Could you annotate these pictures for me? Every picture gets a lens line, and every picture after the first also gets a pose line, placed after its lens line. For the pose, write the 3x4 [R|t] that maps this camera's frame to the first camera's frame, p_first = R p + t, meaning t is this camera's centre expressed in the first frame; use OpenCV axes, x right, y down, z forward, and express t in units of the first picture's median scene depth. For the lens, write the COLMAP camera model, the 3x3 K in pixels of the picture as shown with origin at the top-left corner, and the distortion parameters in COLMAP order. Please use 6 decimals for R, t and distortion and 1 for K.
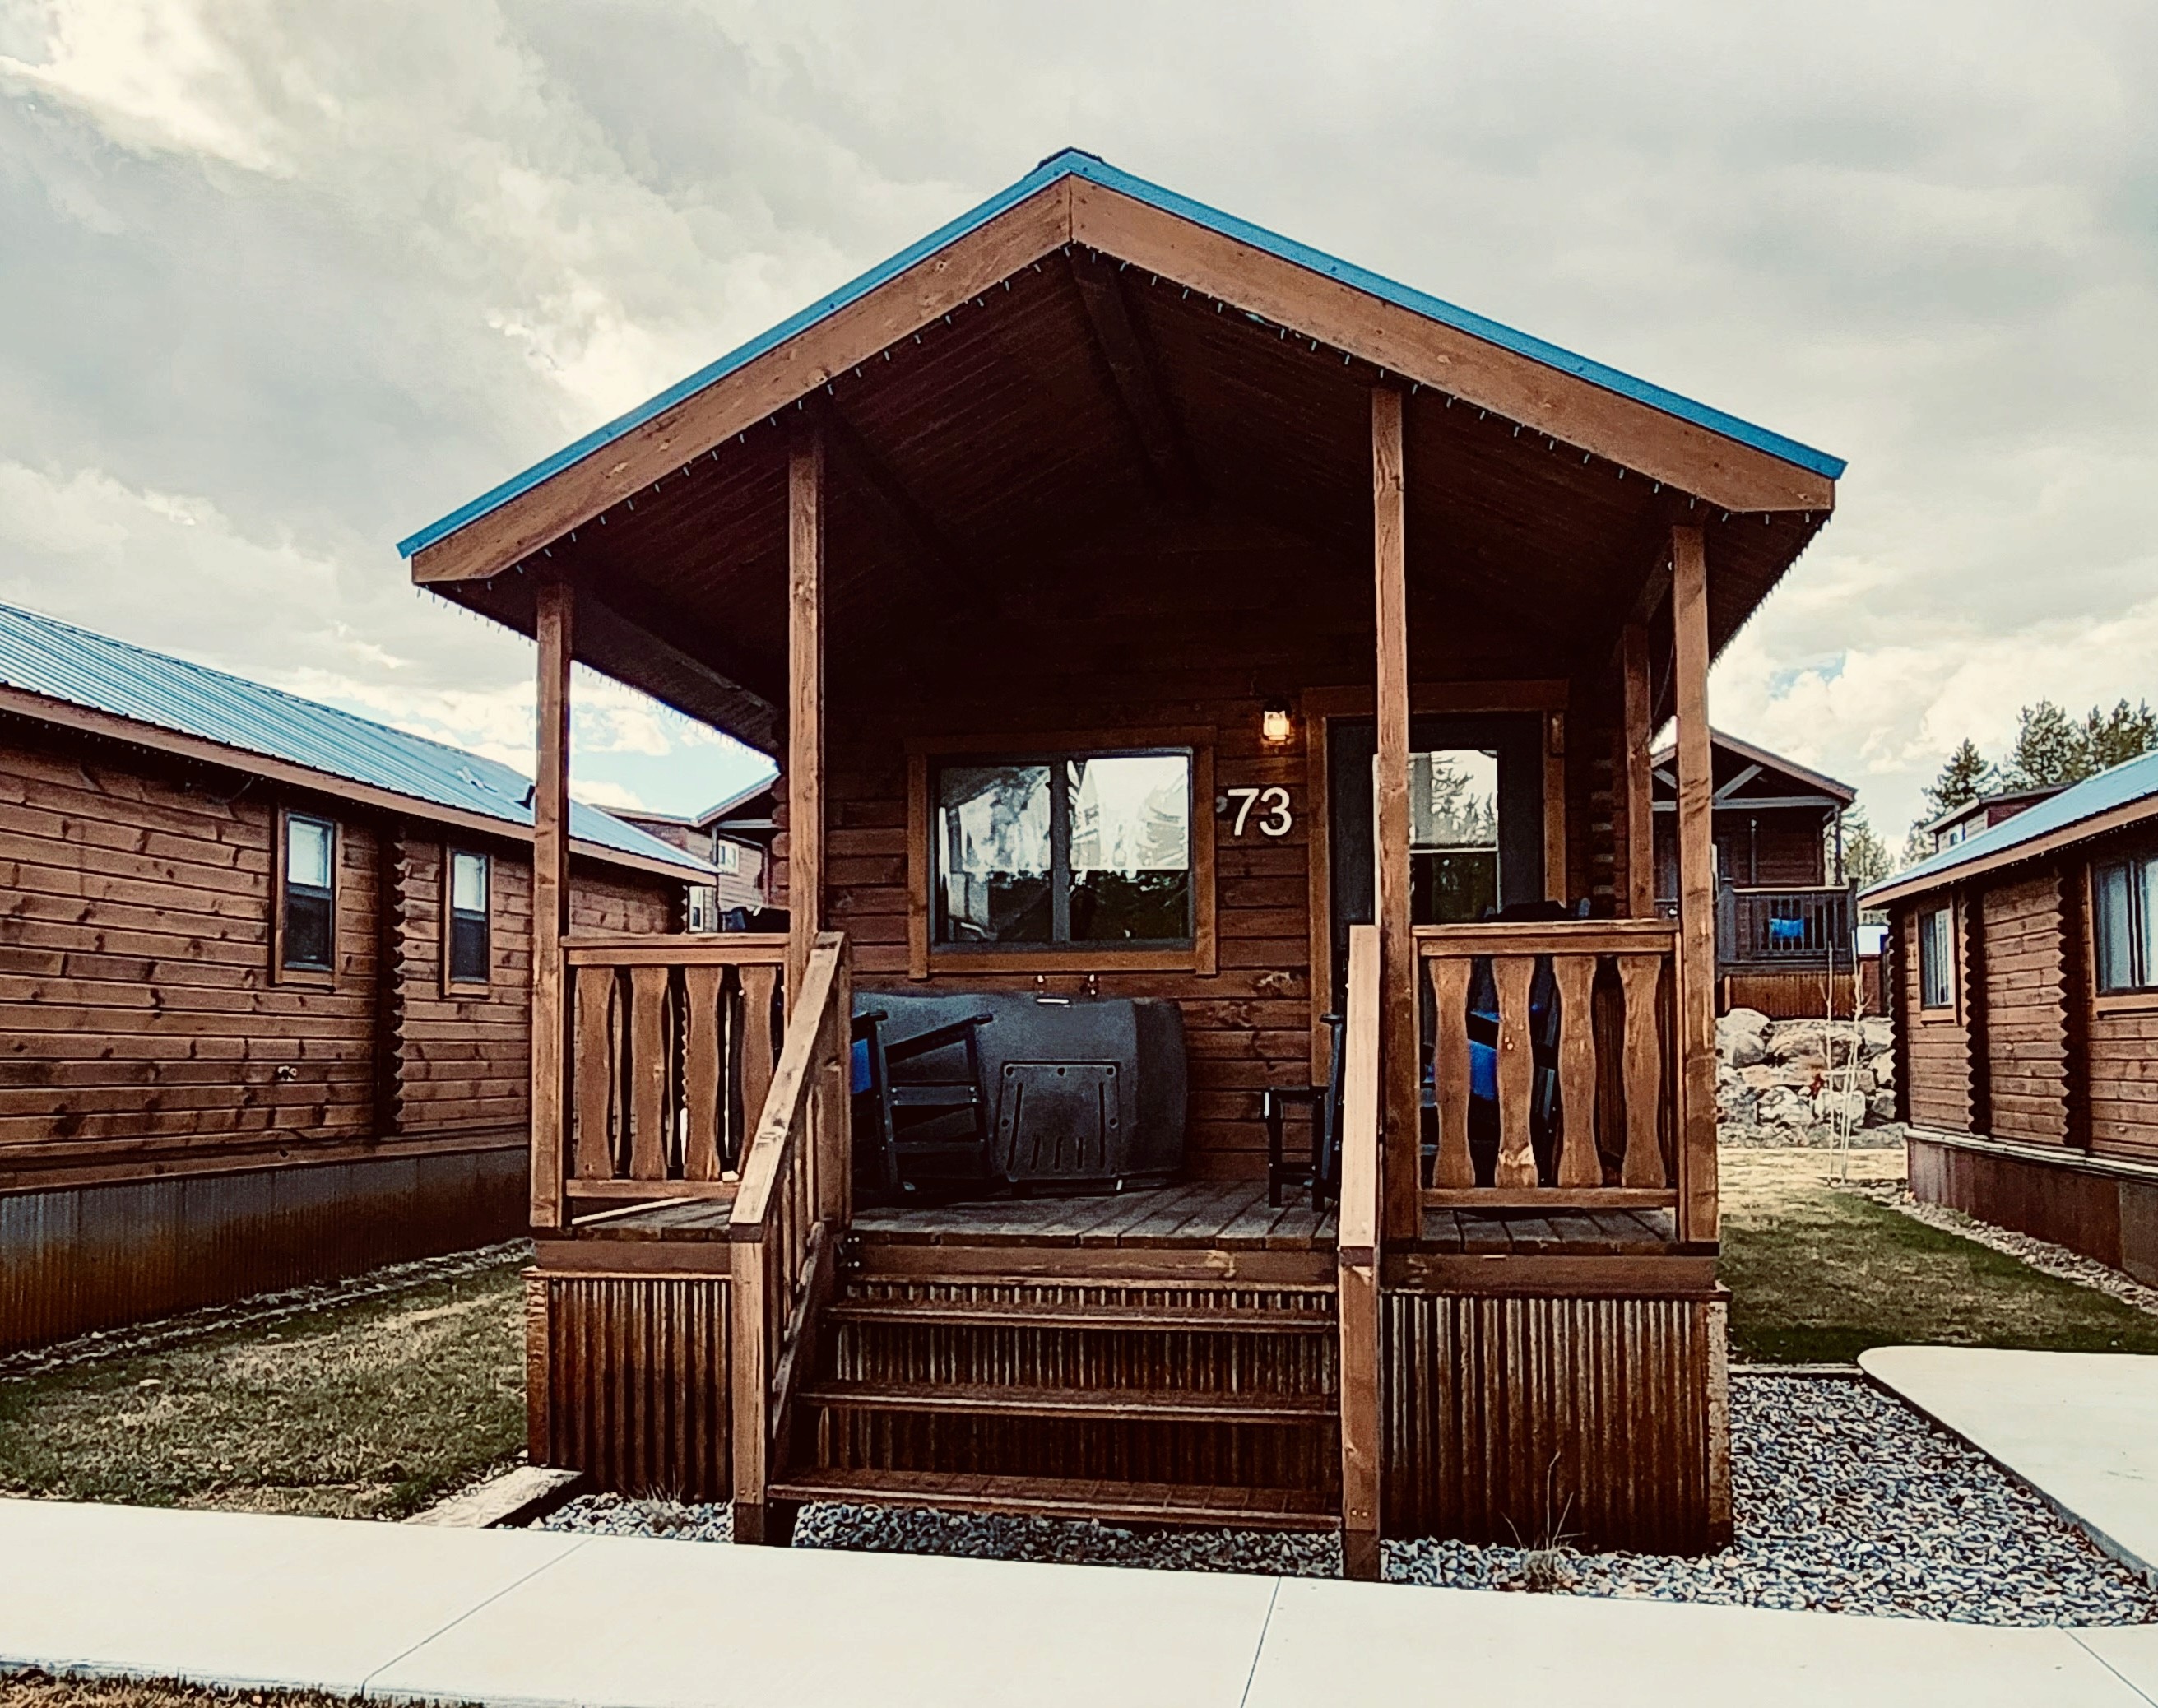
lens RADIAL K [[2063.4, 0, 1028.2], [0, 2063.4, 933.1], [0, 0, 1]] dist [-0.000776, 0.000000]
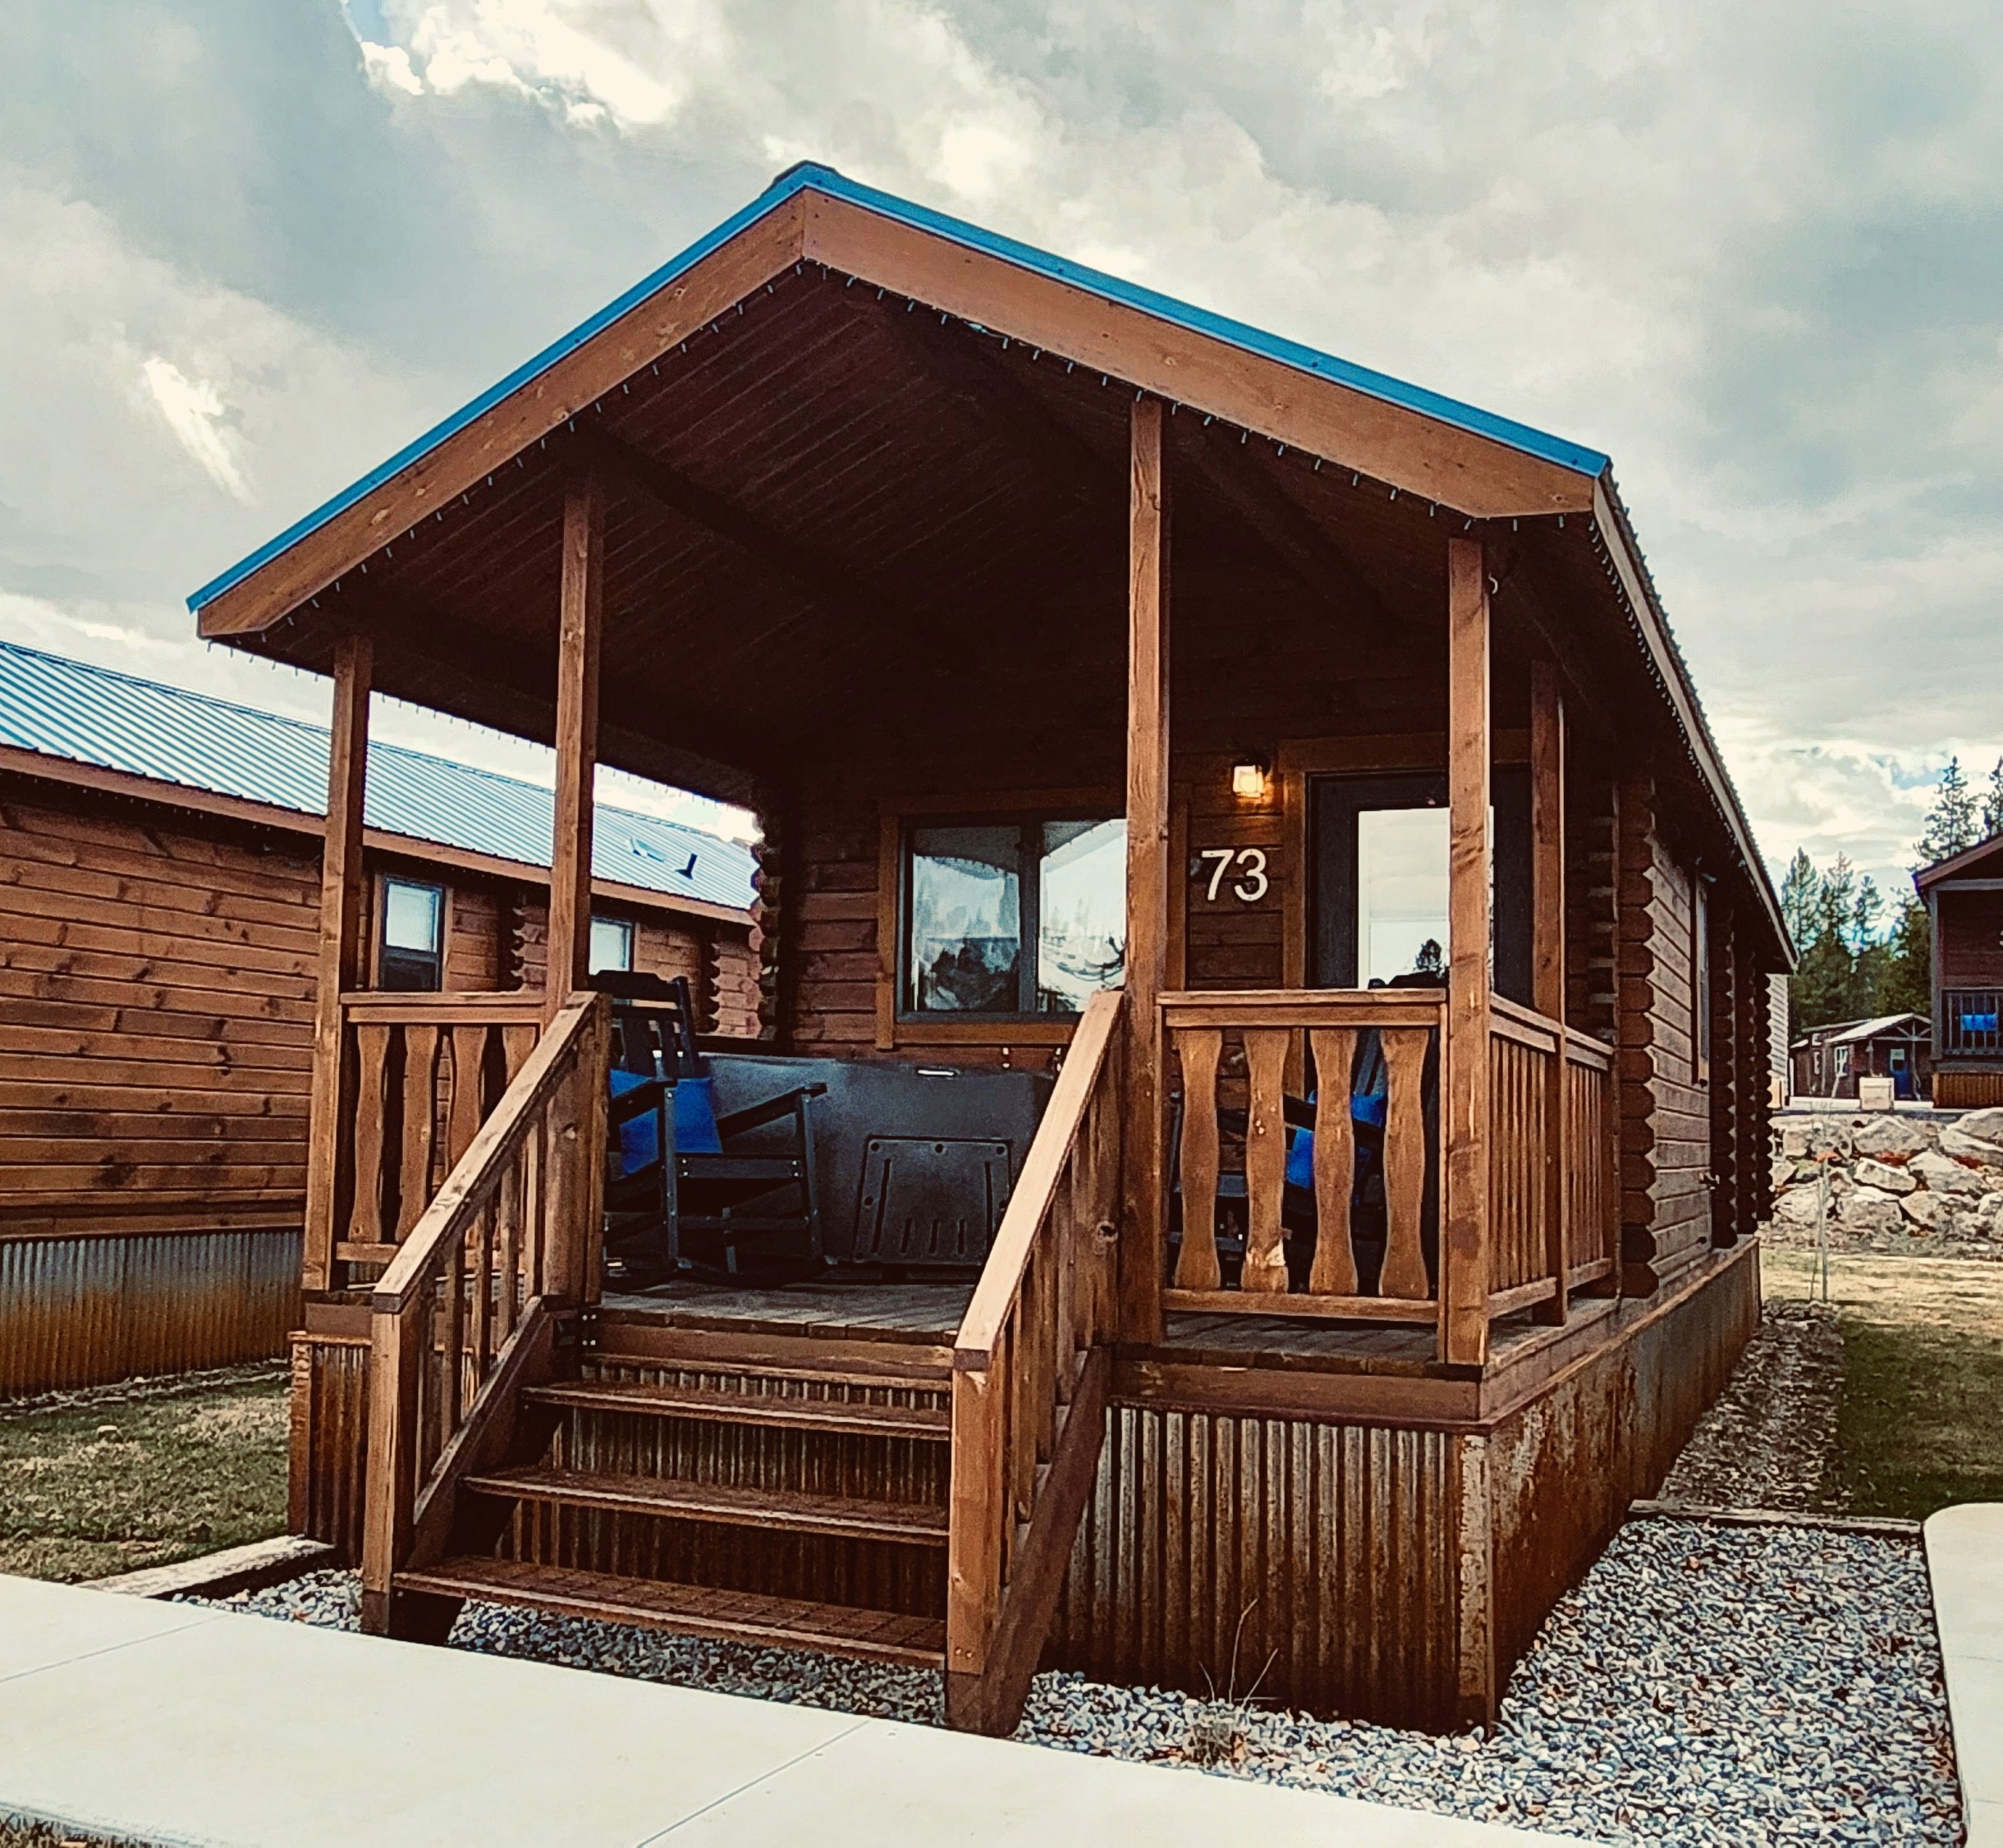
lens RADIAL K [[2080.1, 0, 995.1], [0, 2080.1, 936.7], [0, 0, 1]] dist [0.000626, 0.000000]
pose [[0.978538, 0.008250, -0.205902, 0.289319], [-0.015799, 0.999261, -0.035049, 0.004779], [0.205461, 0.037550, 0.977945, 0.098188]]
